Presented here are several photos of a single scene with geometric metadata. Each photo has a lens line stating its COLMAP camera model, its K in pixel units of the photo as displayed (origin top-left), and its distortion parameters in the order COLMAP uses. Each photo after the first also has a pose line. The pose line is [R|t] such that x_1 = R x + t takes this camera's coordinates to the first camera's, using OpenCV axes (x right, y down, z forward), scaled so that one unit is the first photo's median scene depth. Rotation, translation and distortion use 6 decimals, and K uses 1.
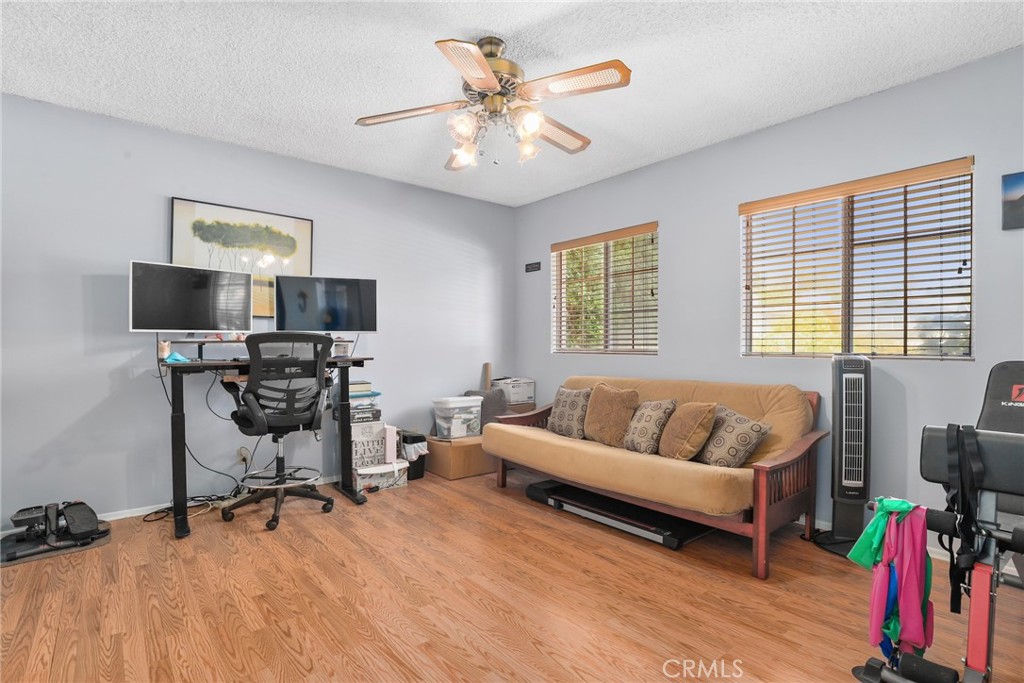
lens RADIAL K [[489.8, 0, 512.2], [0, 489.8, 342.9], [0, 0, 1]] dist [-0.030978, 0.000607]
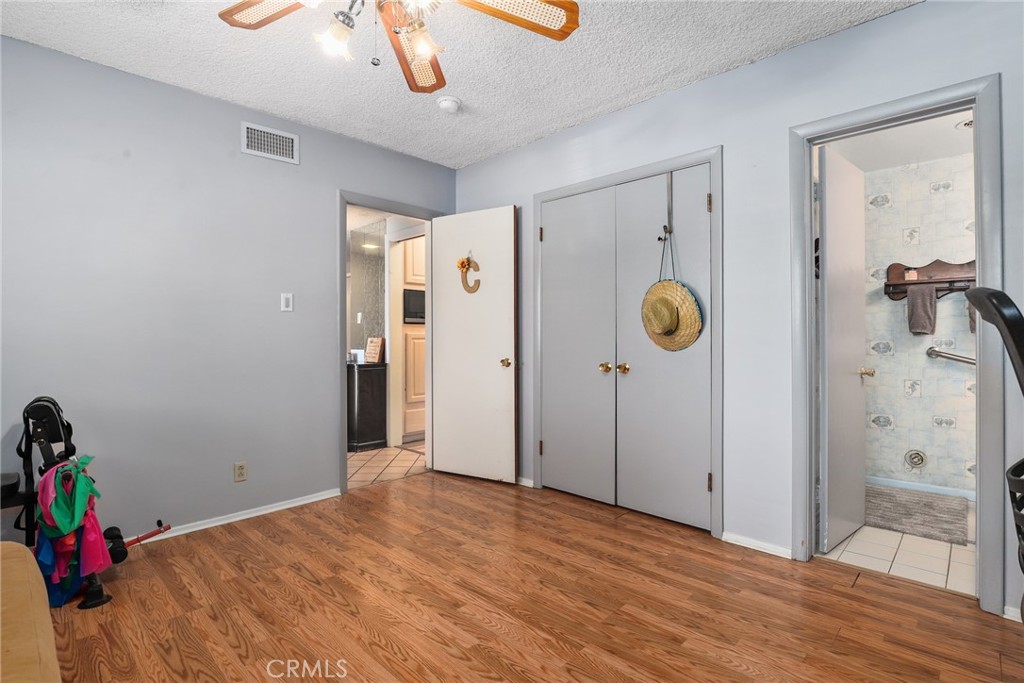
lens RADIAL K [[489.8, 0, 510.6], [0, 489.8, 338.9], [0, 0, 1]] dist [-0.030978, 0.000607]
pose [[-0.994693, 0.004462, -0.102794, -0.173097], [0.003684, 0.999963, 0.007757, 0.005215], [0.102825, 0.007337, -0.994672, 1.976390]]
